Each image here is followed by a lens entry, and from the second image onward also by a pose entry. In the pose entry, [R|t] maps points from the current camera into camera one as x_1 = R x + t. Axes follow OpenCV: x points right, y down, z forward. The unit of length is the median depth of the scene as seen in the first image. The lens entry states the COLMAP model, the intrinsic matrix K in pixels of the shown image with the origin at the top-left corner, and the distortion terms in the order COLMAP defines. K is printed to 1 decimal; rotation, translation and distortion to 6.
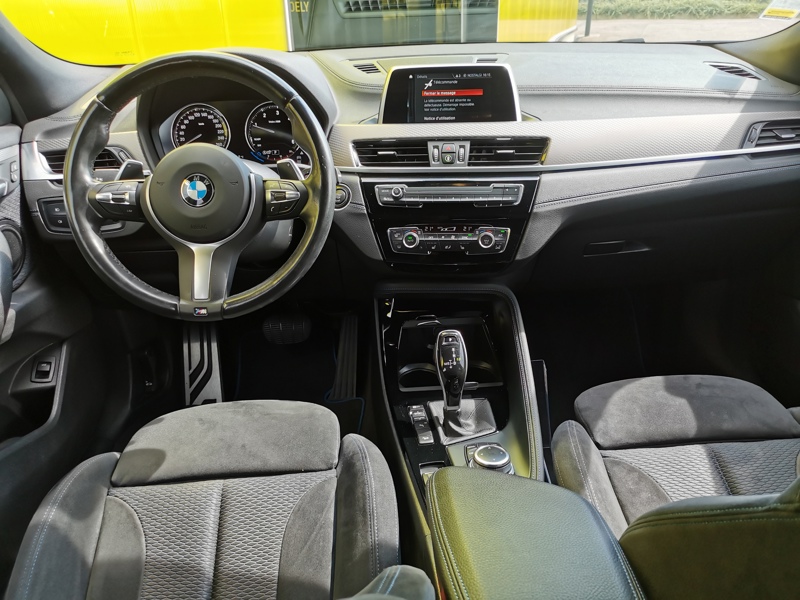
lens RADIAL K [[626.4, 0, 402.3], [0, 626.4, 304.3], [0, 0, 1]] dist [0.012043, -0.000202]
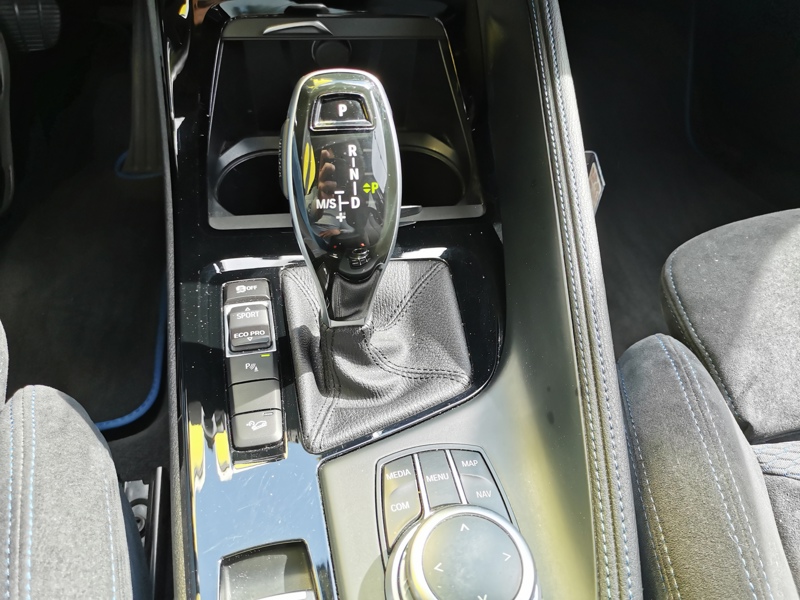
lens RADIAL K [[646.8, 0, 400.0], [0, 646.8, 300.0], [0, 0, 1]] dist [-0.007493, -0.005428]
pose [[0.991157, -0.001659, 0.132686, 0.061815], [-0.055699, 0.902366, 0.427356, 0.010317], [-0.120441, -0.430967, 0.894294, 0.685665]]
